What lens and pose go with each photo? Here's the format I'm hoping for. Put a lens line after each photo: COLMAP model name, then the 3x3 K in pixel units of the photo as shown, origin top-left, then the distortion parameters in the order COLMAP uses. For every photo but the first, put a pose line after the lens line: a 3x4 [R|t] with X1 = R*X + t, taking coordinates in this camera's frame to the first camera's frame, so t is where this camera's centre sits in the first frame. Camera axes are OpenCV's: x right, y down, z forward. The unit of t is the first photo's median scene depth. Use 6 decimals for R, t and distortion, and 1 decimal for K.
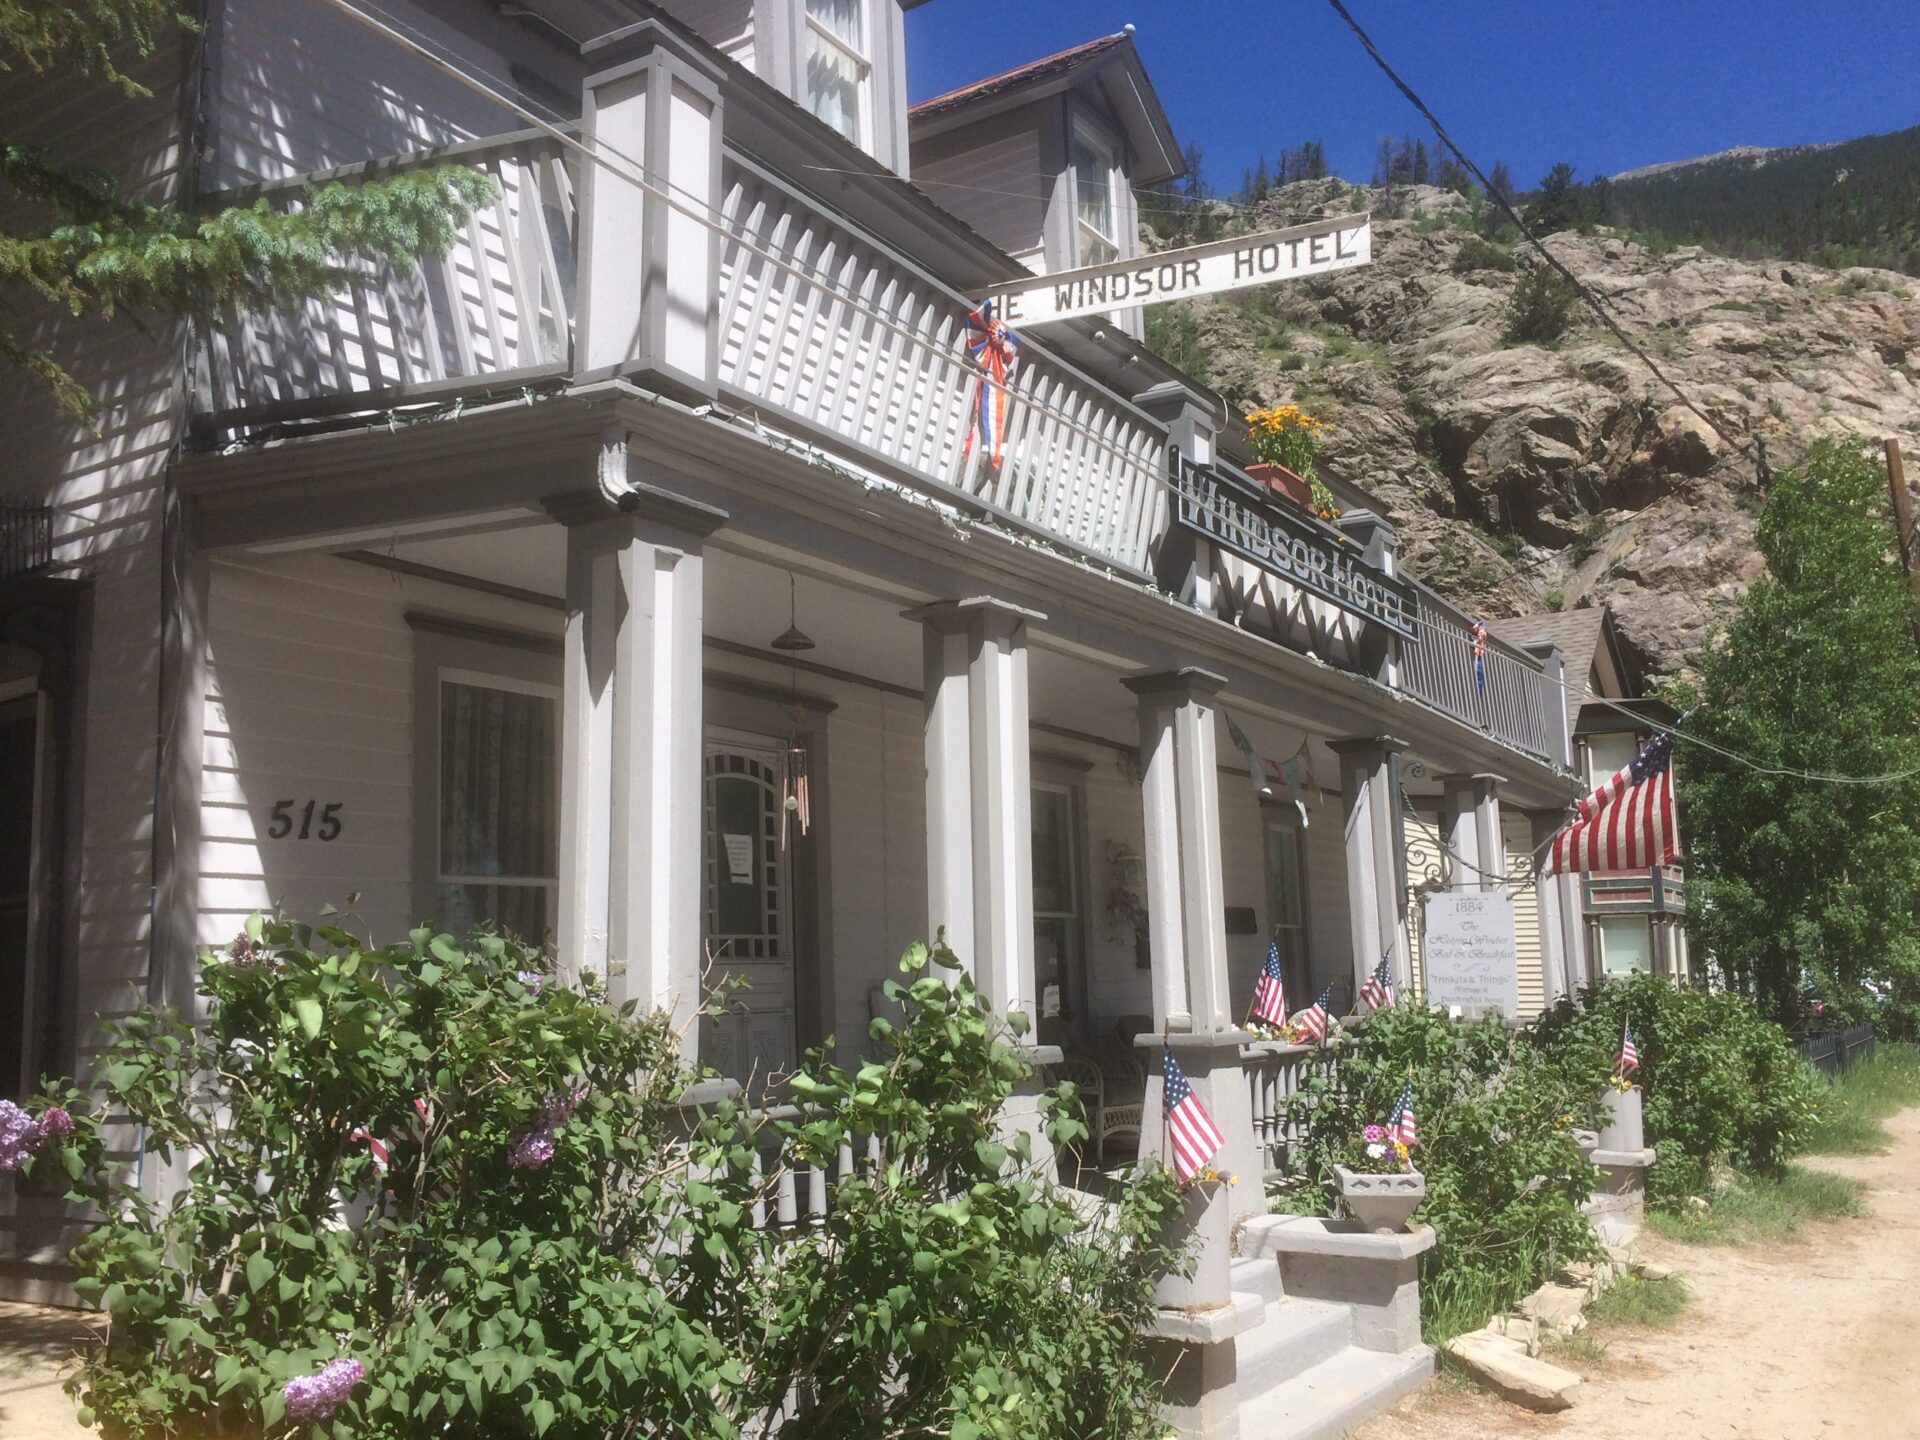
lens RADIAL K [[1744.2, 0, 949.9], [0, 1744.2, 712.4], [0, 0, 1]] dist [0.032078, 0.011781]
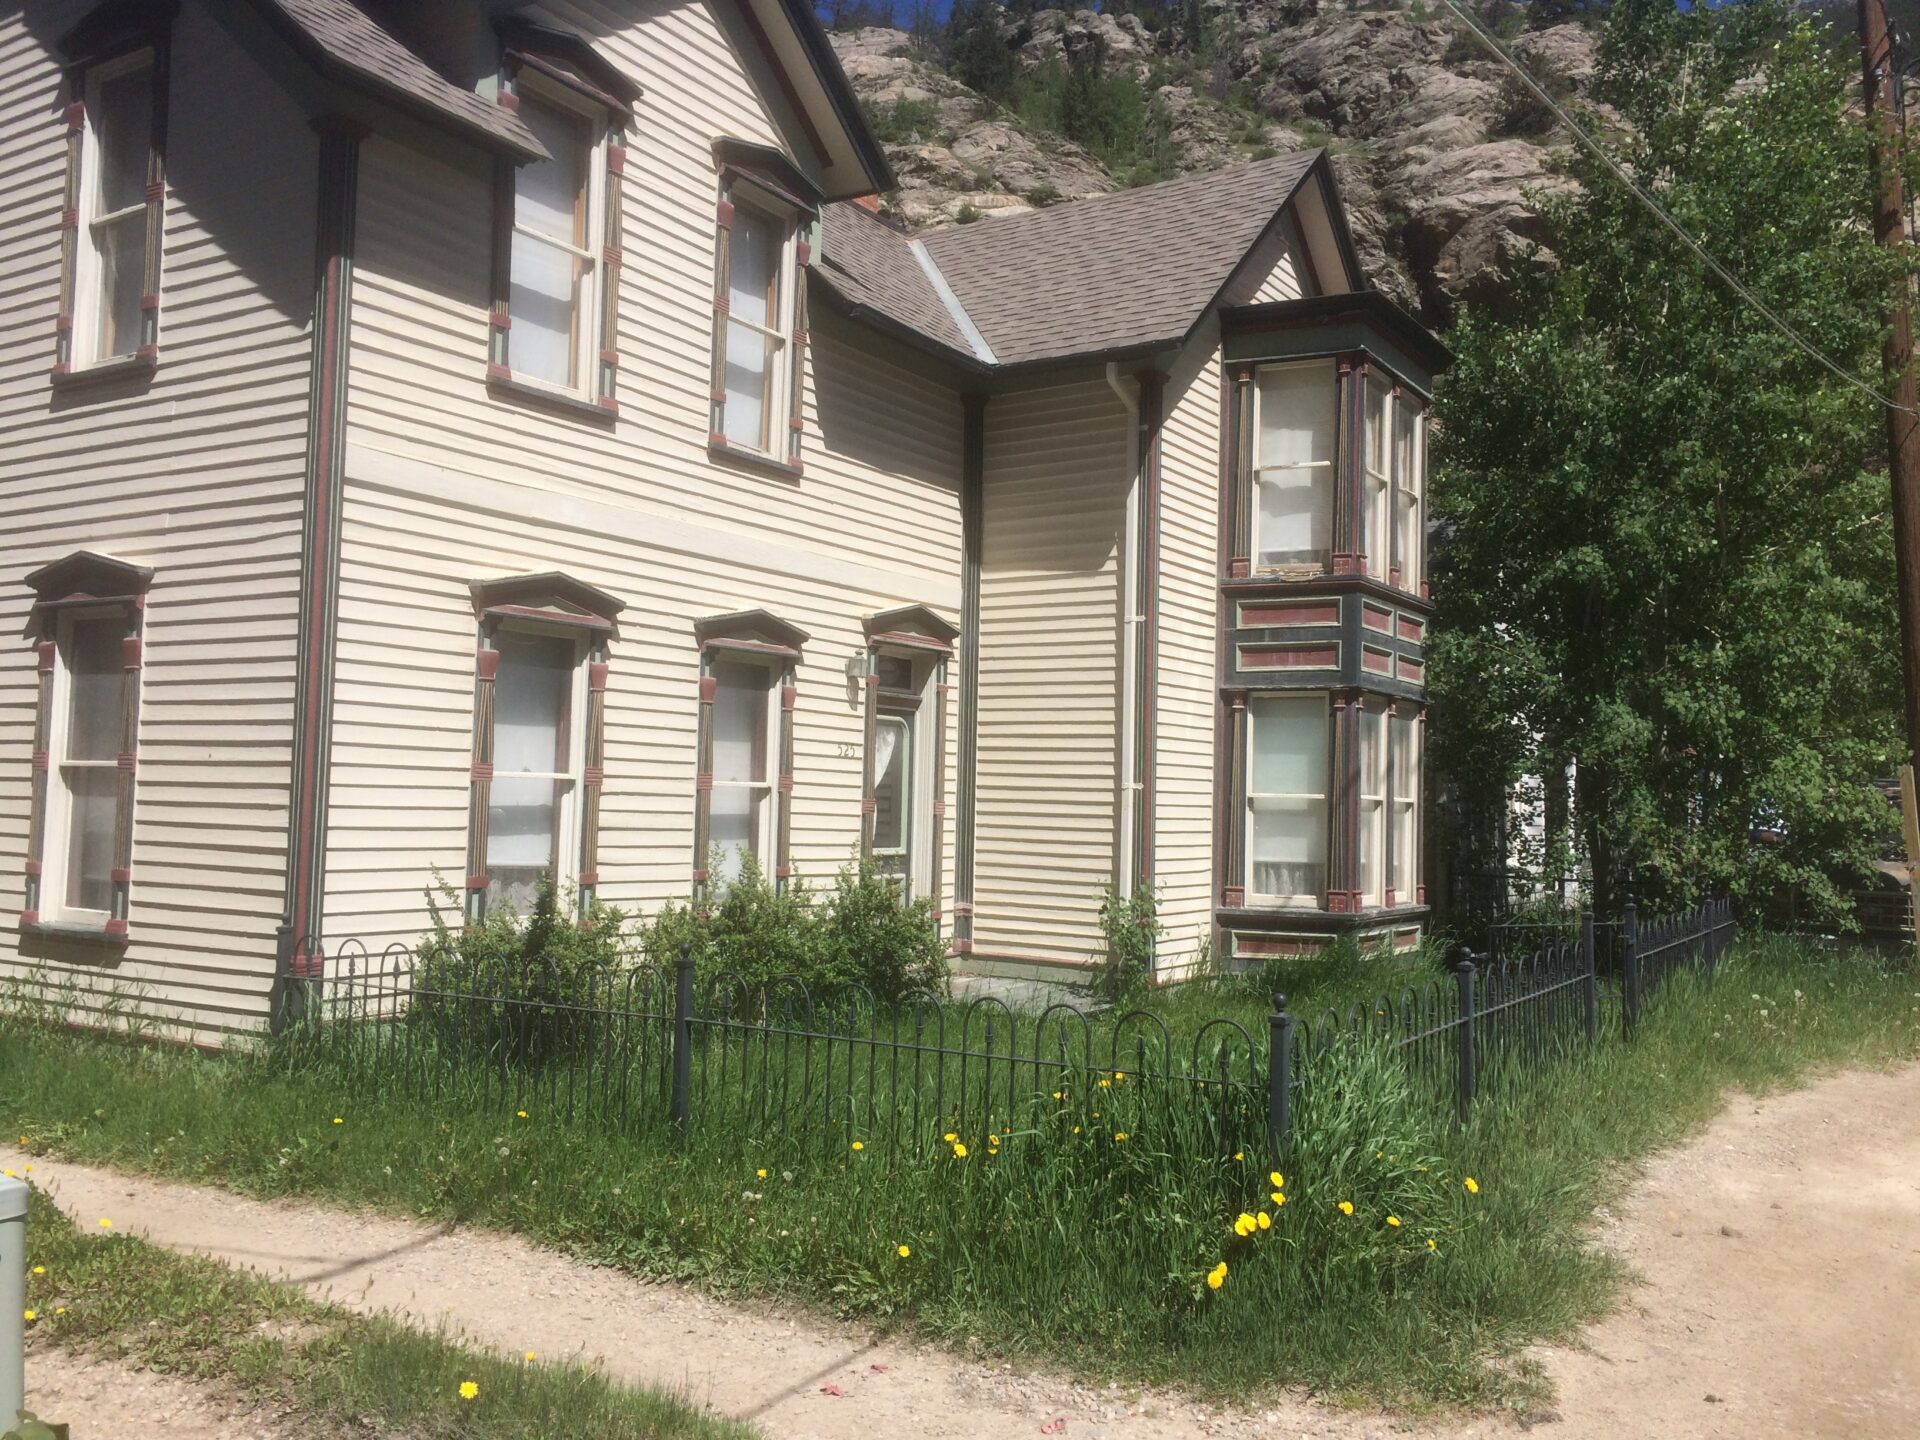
lens RADIAL K [[1646.4, 0, 963.2], [0, 1646.4, 728.1], [0, 0, 1]] dist [0.055126, -0.075523]
pose [[0.999425, 0.033451, -0.005475, 0.056130], [-0.032662, 0.993578, 0.108333, 0.014604], [0.009063, -0.108092, 0.994100, 0.095392]]
